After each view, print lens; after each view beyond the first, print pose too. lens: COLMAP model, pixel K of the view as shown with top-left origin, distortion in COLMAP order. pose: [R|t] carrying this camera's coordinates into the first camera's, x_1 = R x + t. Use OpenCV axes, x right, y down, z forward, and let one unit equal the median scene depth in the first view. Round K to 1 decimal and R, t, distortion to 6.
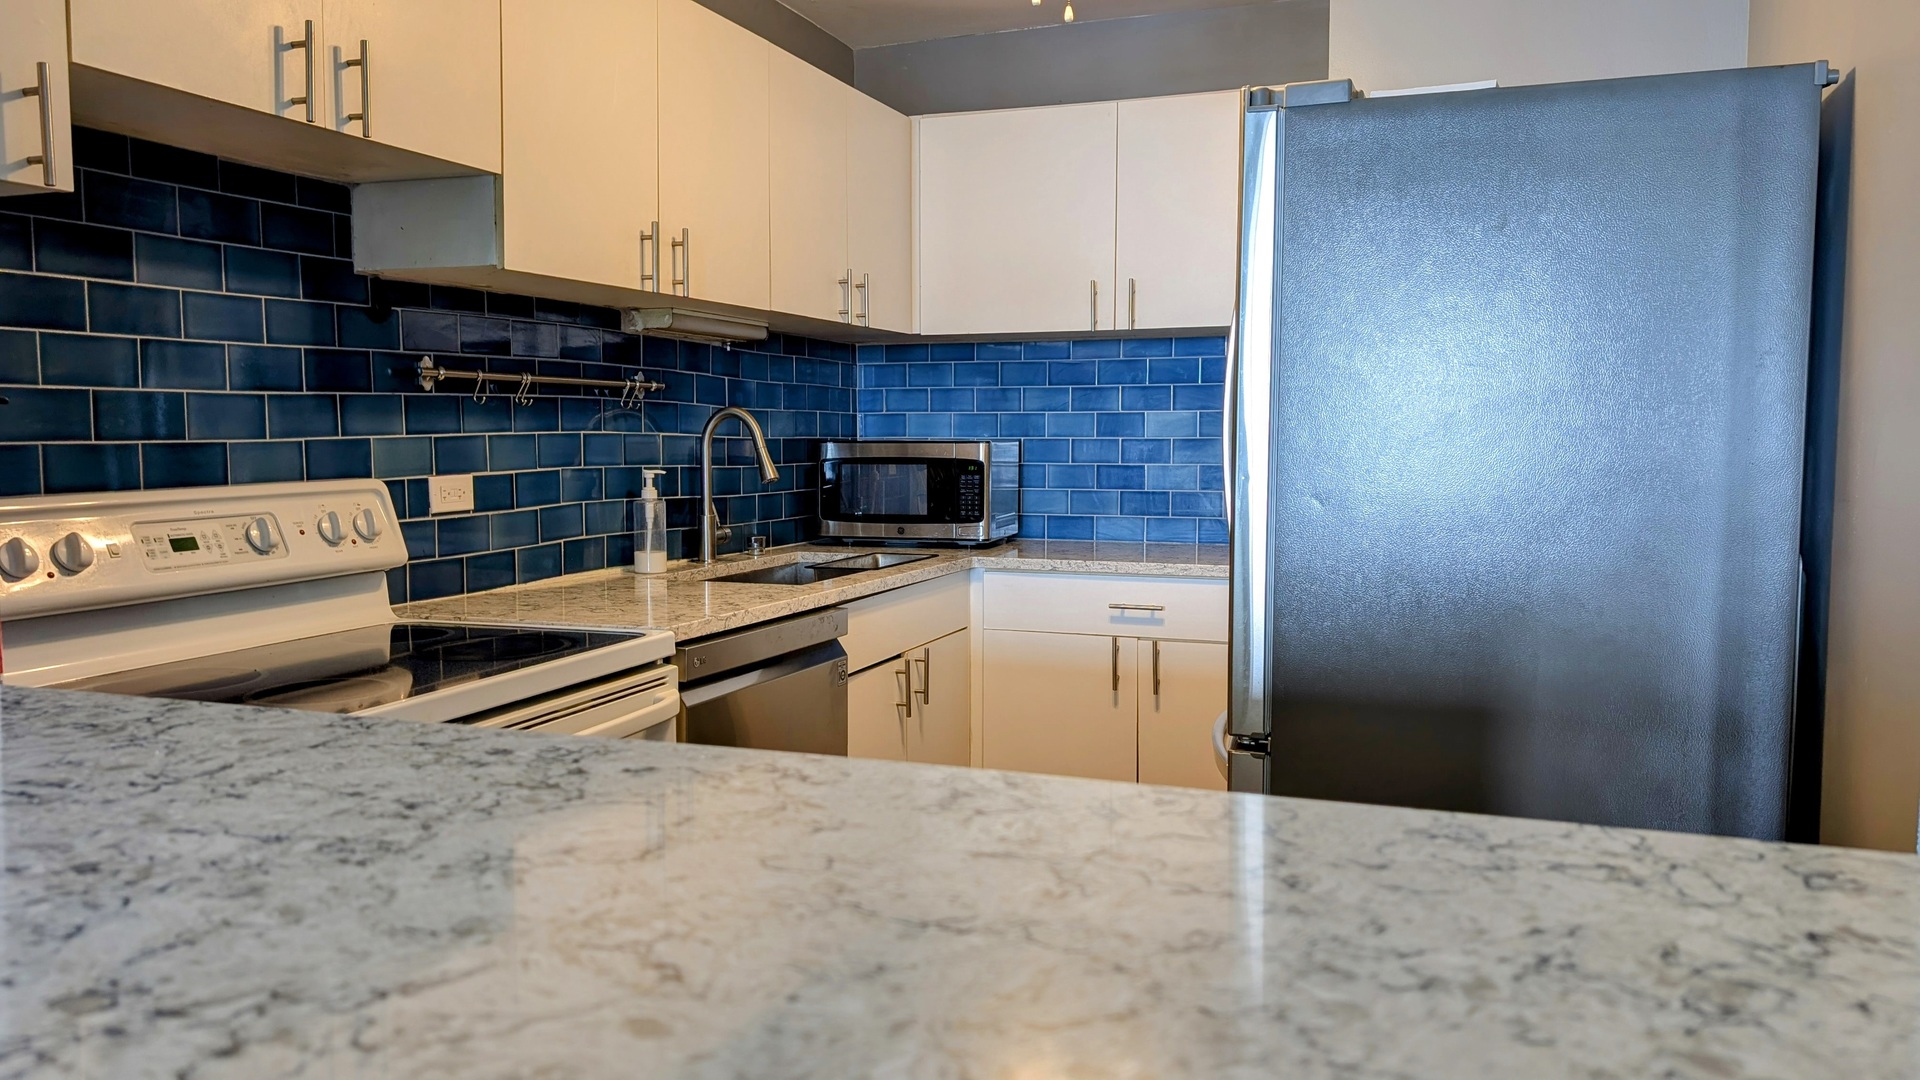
lens RADIAL K [[1401.8, 0, 958.4], [0, 1401.8, 532.6], [0, 0, 1]] dist [0.039841, -0.061936]
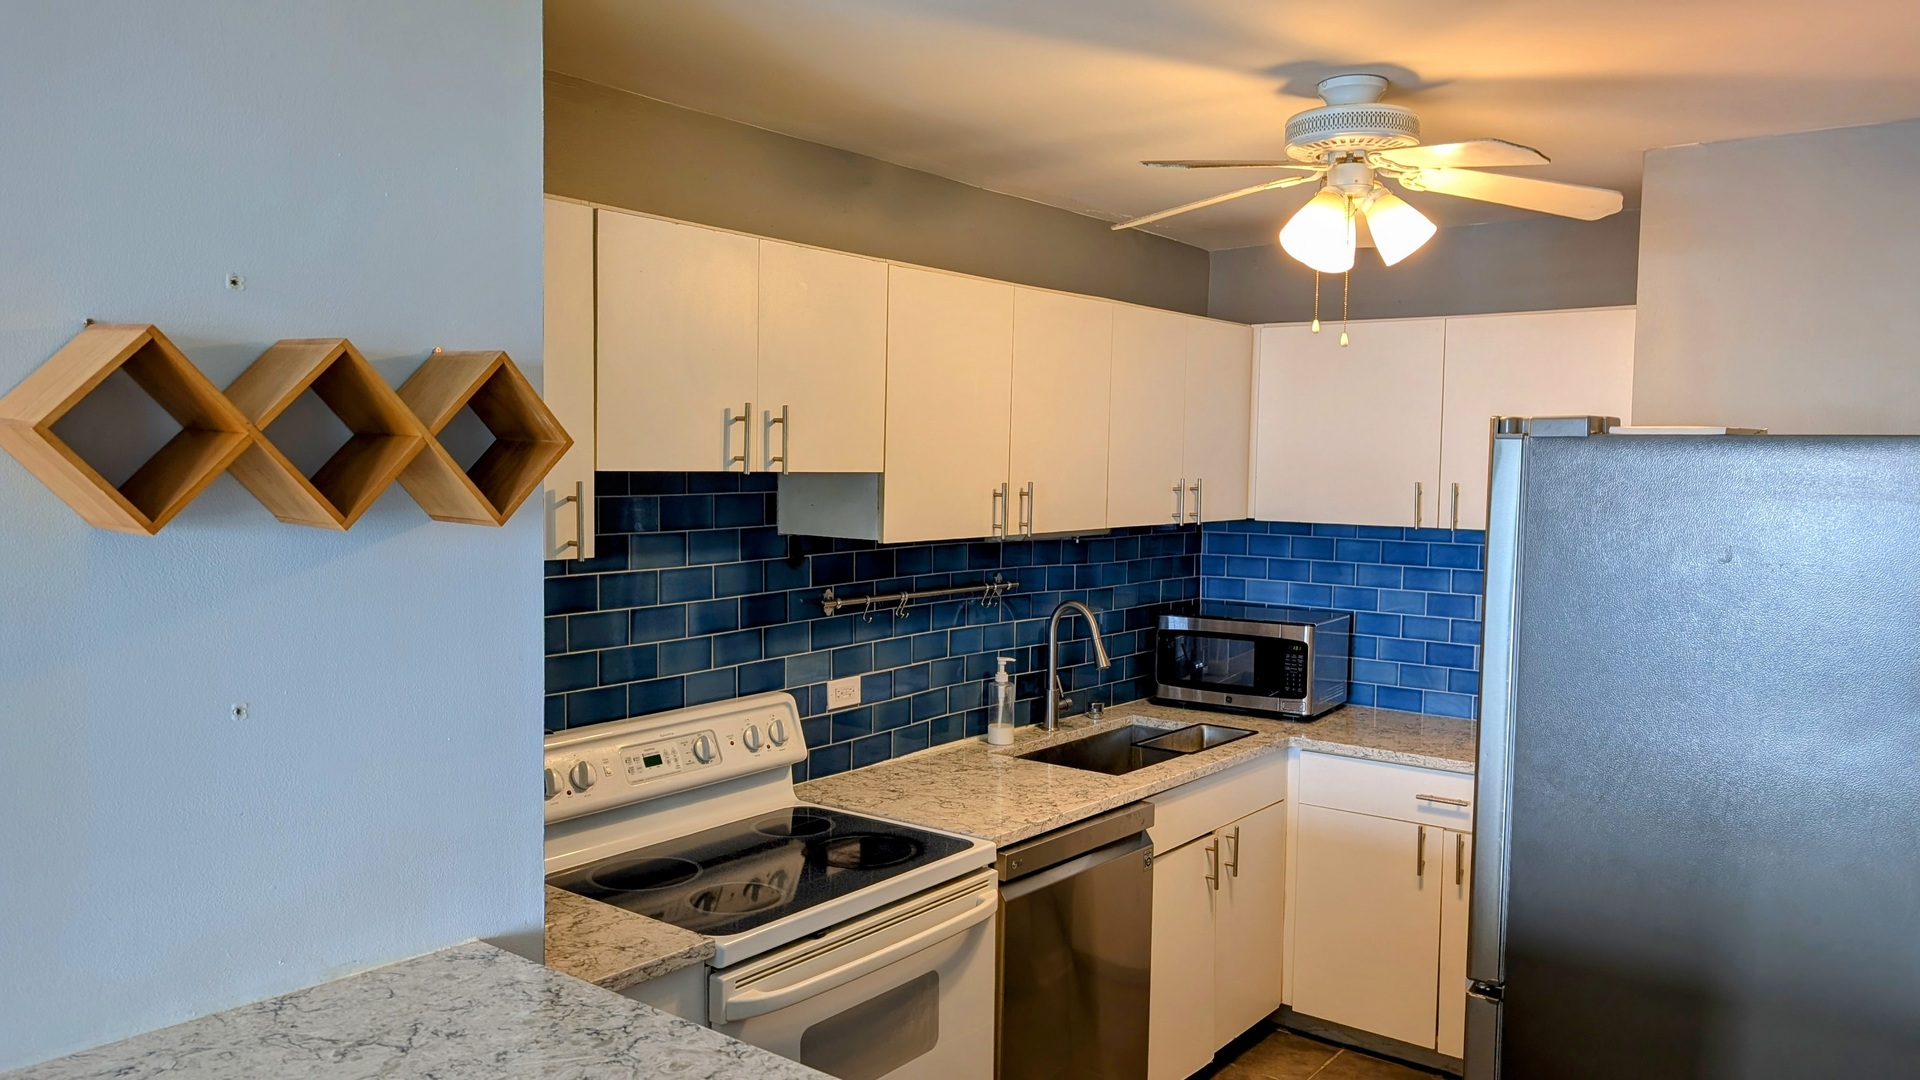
lens RADIAL K [[1401.8, 0, 947.7], [0, 1401.8, 531.2], [0, 0, 1]] dist [0.039841, -0.061936]
pose [[0.954822, 0.030450, -0.295616, 0.094693], [-0.036354, 0.999234, -0.014494, -0.149020], [0.294948, 0.024586, 0.955197, -0.175810]]
